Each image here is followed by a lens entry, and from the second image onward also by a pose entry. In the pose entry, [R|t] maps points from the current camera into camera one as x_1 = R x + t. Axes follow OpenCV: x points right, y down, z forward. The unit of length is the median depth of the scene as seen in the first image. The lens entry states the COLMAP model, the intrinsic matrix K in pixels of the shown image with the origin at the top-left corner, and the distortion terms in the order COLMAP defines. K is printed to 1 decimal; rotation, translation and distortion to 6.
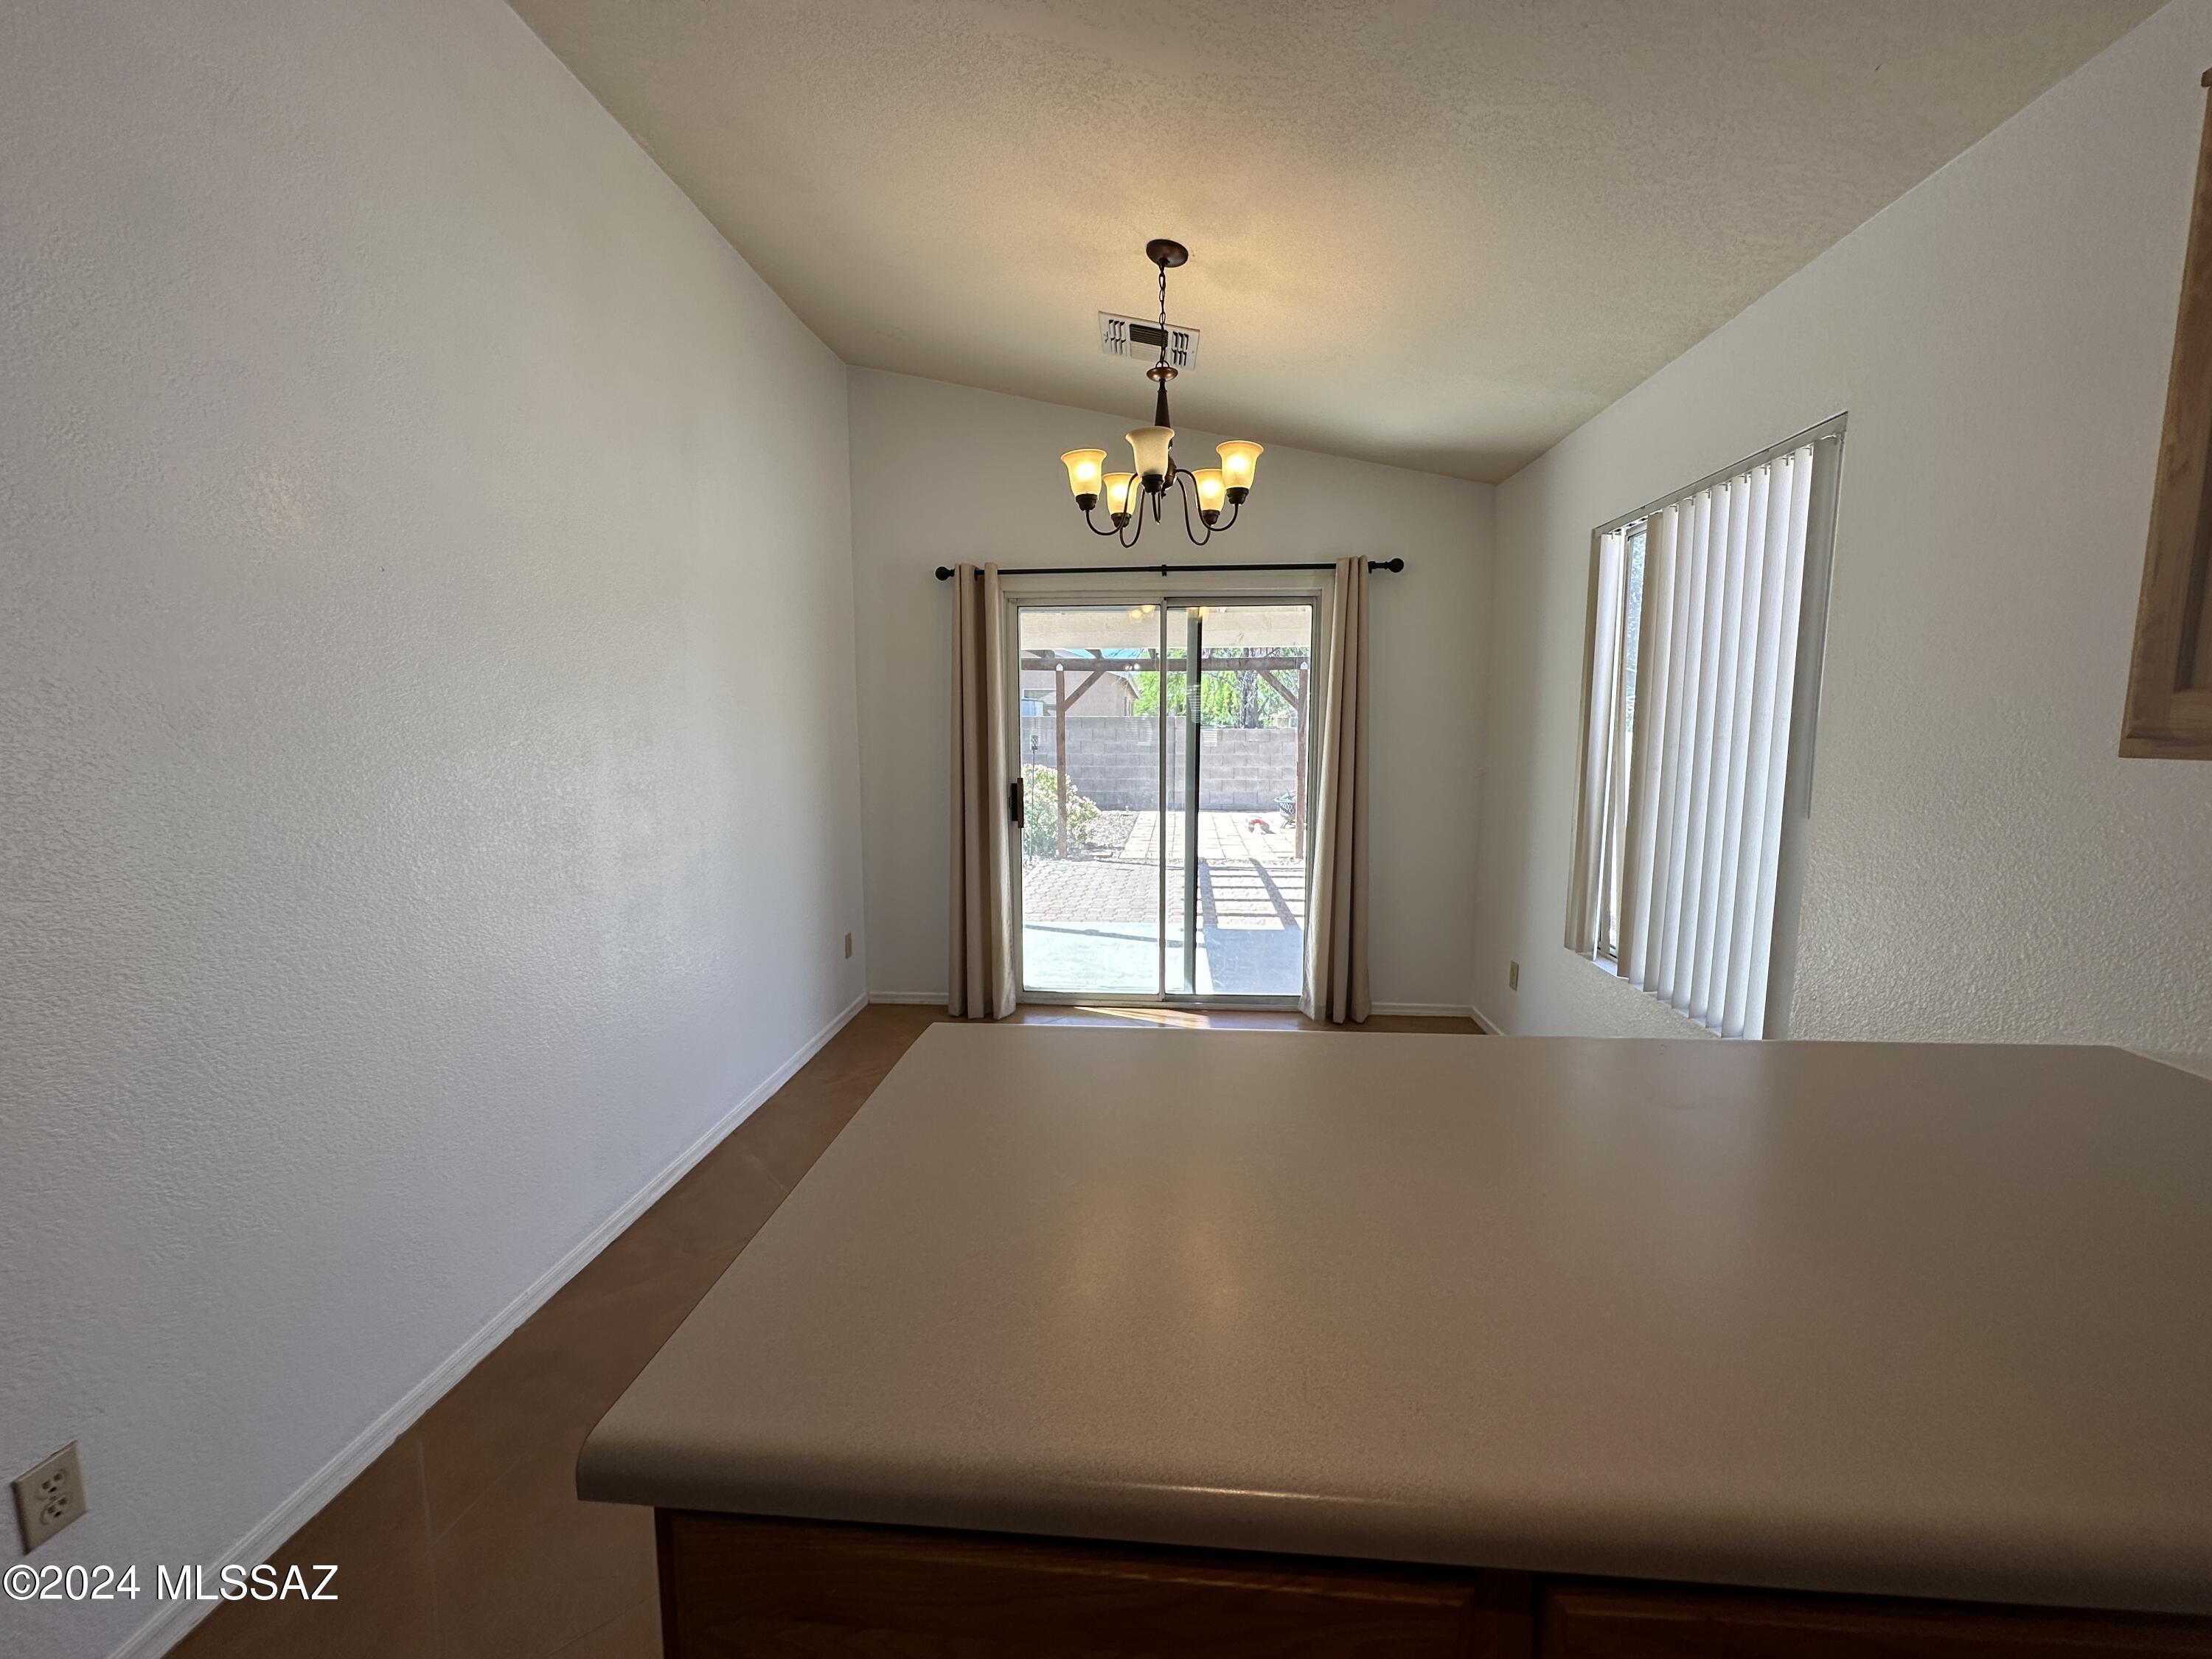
lens RADIAL K [[884.8, 0, 1097.6], [0, 884.8, 829.6], [0, 0, 1]] dist [-0.011792, 0.000198]
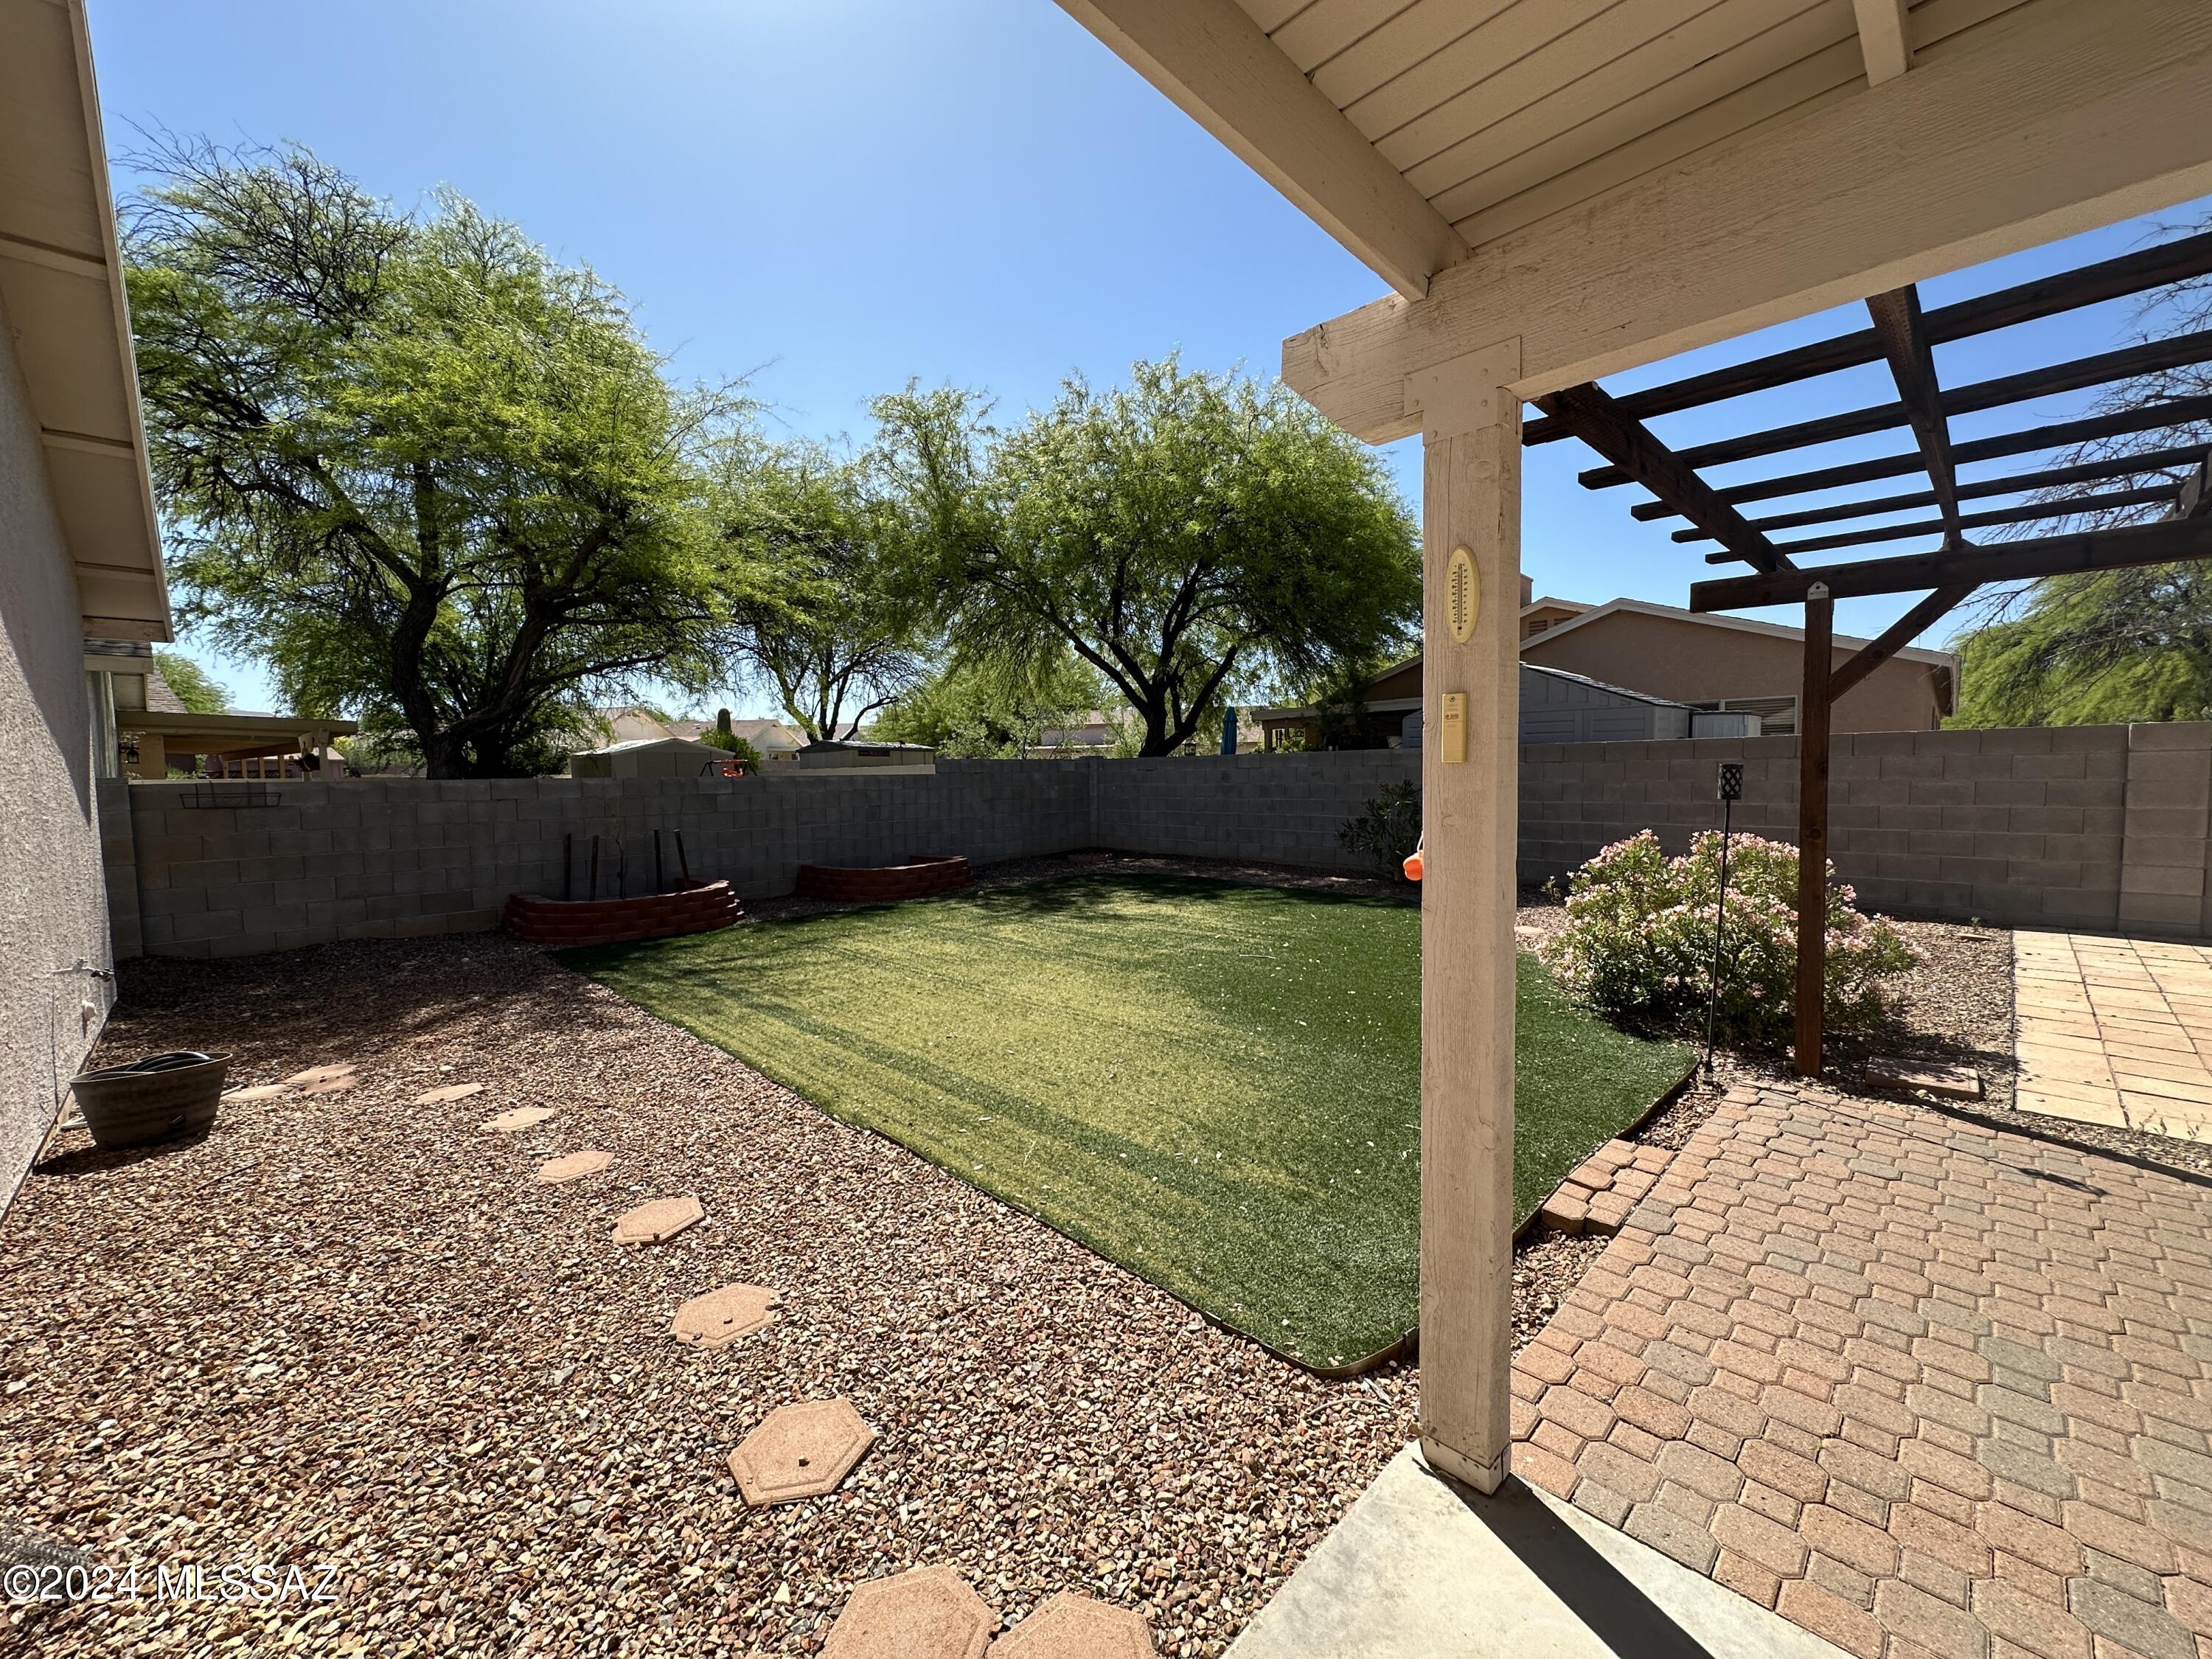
lens RADIAL K [[882.6, 0, 1106.0], [0, 882.6, 829.5], [0, 0, 1]] dist [-0.002058, 0.000397]
pose [[0.763652, 0.027169, -0.645057, -0.066285], [-0.060696, 0.997710, -0.029833, -0.106276], [0.642769, 0.061934, 0.763552, 1.169745]]
